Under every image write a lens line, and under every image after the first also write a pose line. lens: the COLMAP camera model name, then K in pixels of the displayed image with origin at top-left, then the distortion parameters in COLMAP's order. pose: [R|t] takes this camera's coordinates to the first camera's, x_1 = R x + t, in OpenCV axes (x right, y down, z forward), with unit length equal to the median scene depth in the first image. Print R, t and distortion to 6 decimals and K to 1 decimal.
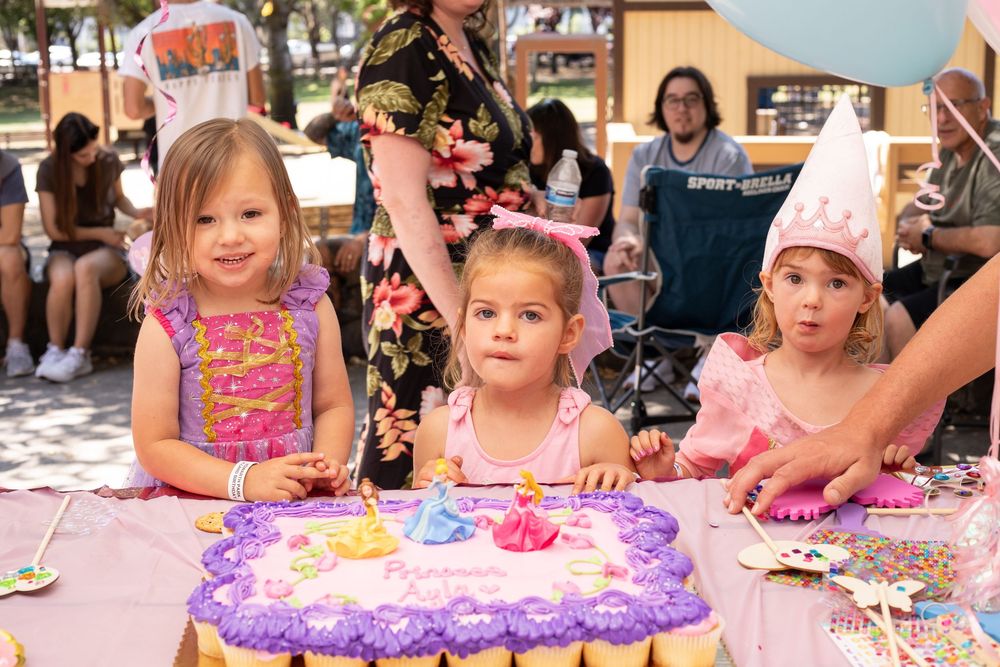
lens RADIAL K [[1449.0, 0, 435.2], [0, 1449.0, 358.9], [0, 0, 1]] dist [-0.103781, -0.028044]
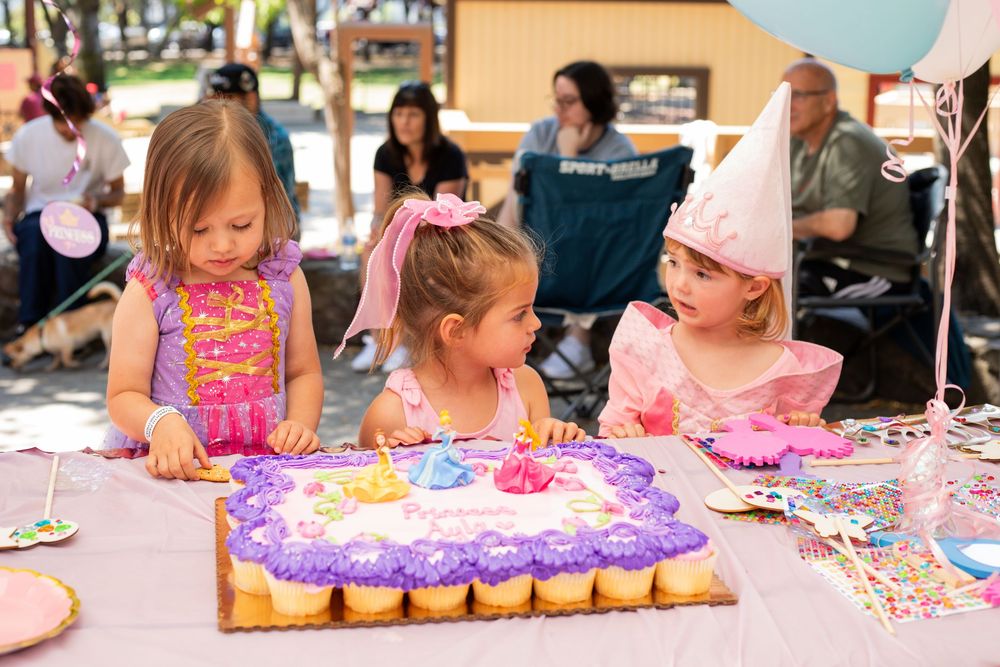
lens RADIAL K [[1462.0, 0, 407.2], [0, 1462.0, 333.0], [0, 0, 1]] dist [-0.082510, -0.086438]
pose [[0.993112, -0.003414, 0.117123, -0.162106], [0.004678, 0.999934, -0.010518, 0.023508], [-0.117079, 0.010994, 0.993062, -0.093415]]
